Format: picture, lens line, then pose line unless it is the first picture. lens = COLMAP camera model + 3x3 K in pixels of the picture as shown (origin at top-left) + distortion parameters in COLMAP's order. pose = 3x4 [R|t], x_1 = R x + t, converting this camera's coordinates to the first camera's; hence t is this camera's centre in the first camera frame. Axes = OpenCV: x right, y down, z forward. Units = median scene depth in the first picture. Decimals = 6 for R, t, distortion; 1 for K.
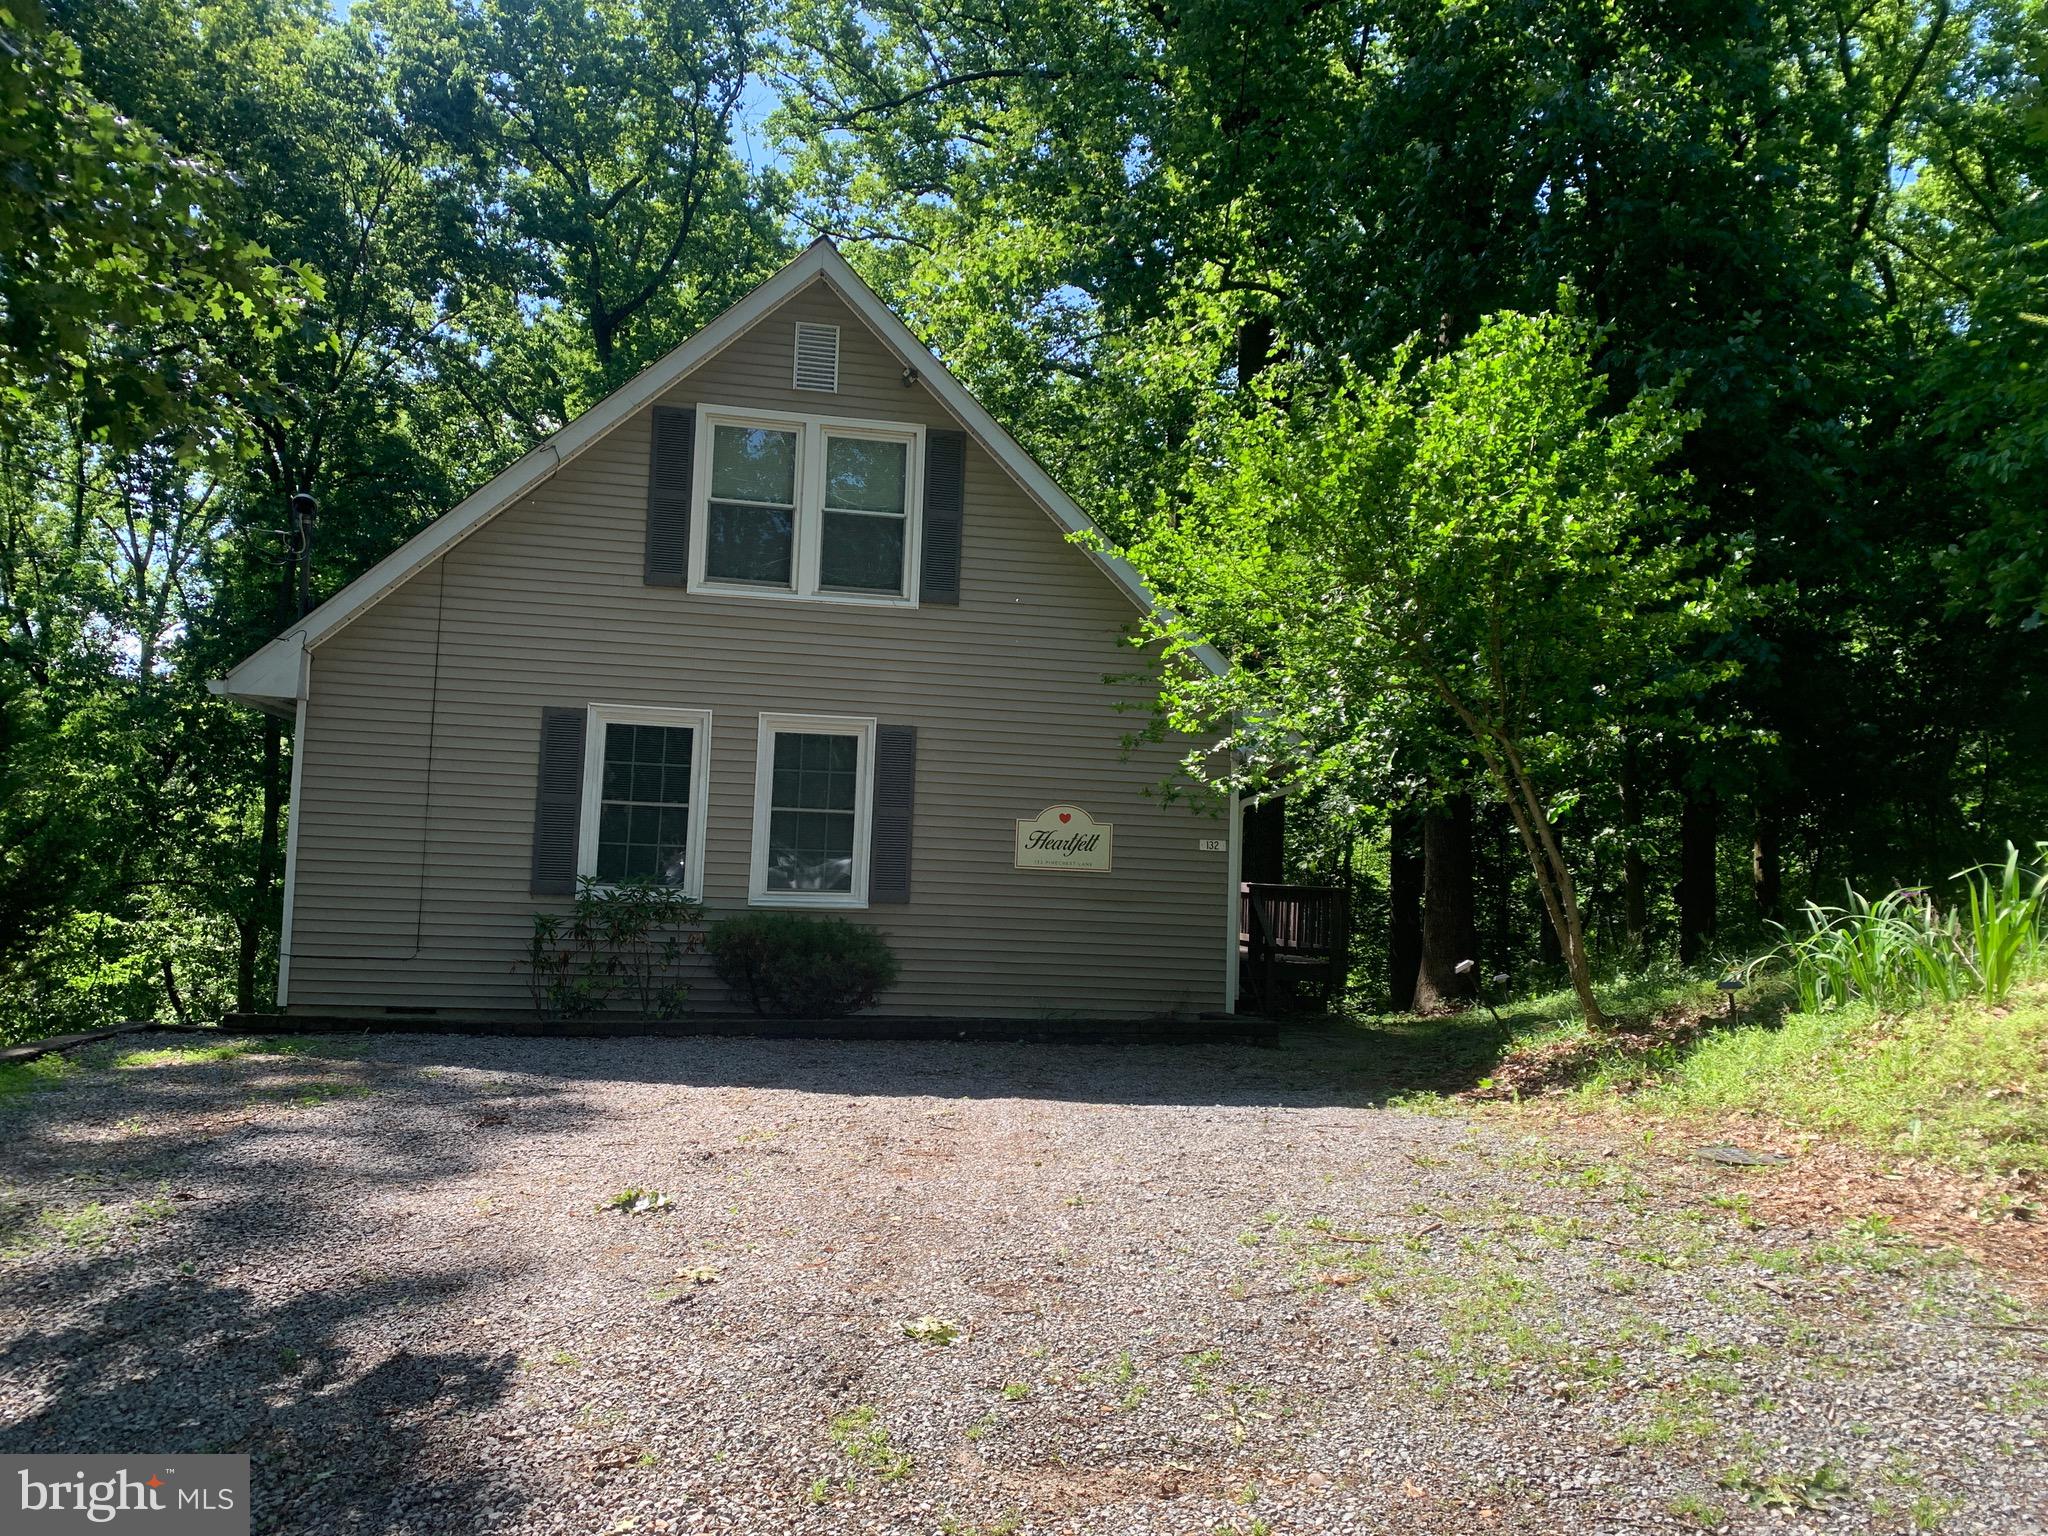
lens RADIAL K [[1536.4, 0, 1024.0], [0, 1536.4, 768.0], [0, 0, 1]] dist [0.118981, -0.293936]
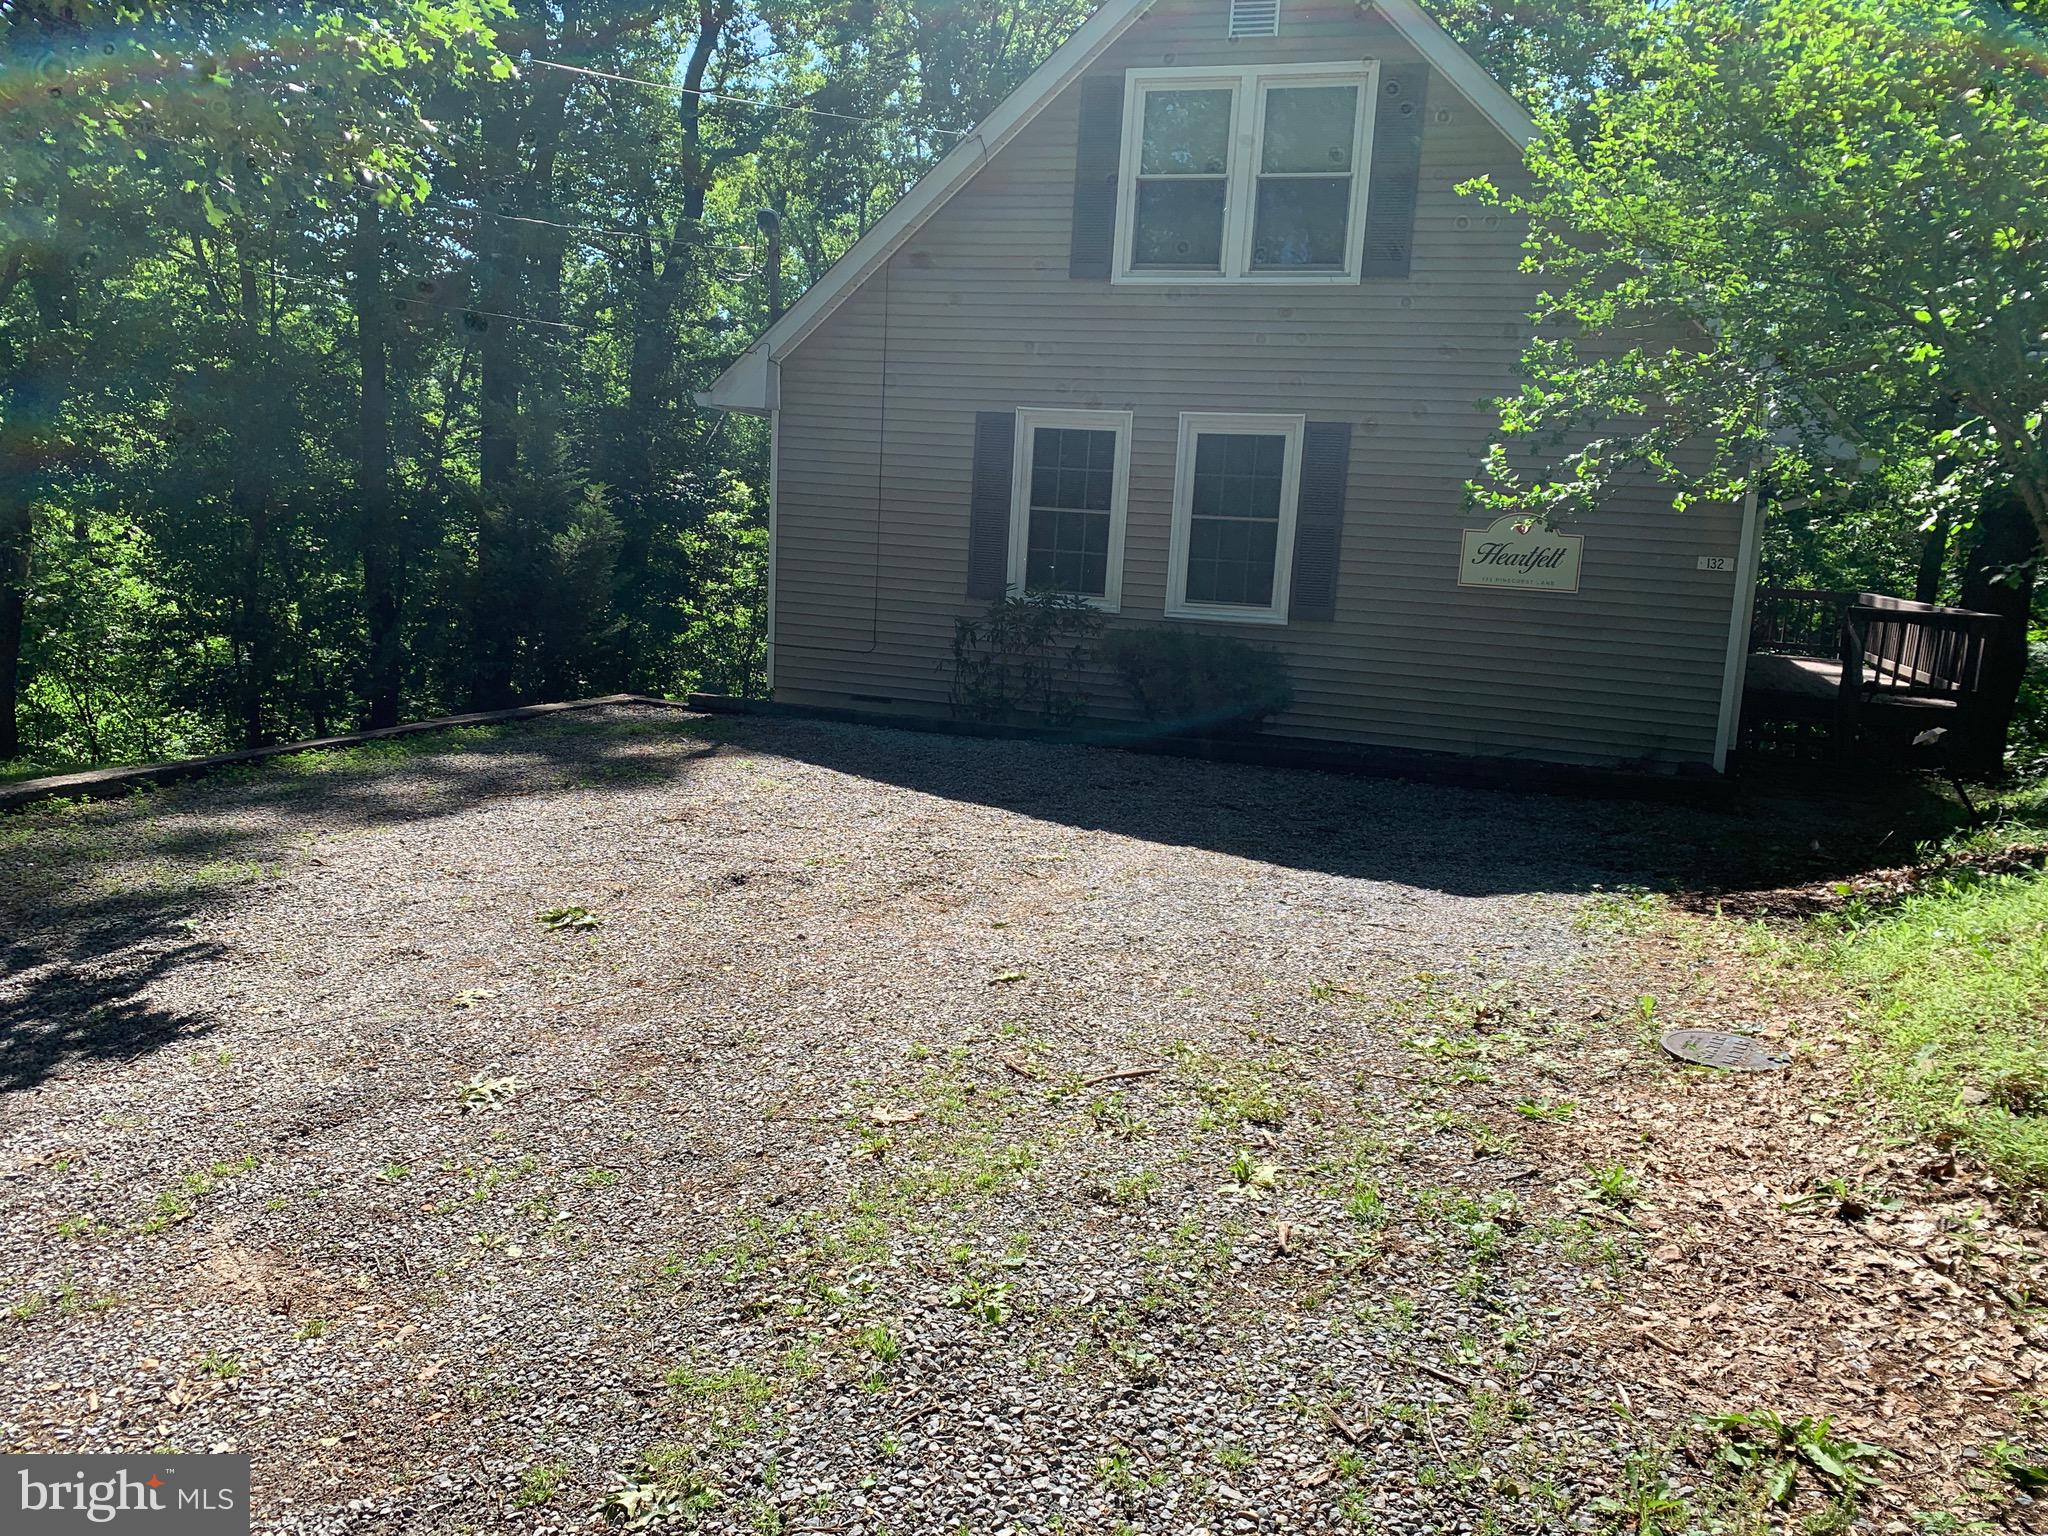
lens RADIAL K [[1536.4, 0, 1024.0], [0, 1536.4, 768.0], [0, 0, 1]] dist [0.118981, -0.293936]
pose [[0.881881, 0.085959, -0.463569, 0.200125], [0.008911, 0.980025, 0.198677, -0.011446], [0.471387, -0.179340, 0.863499, 0.096640]]
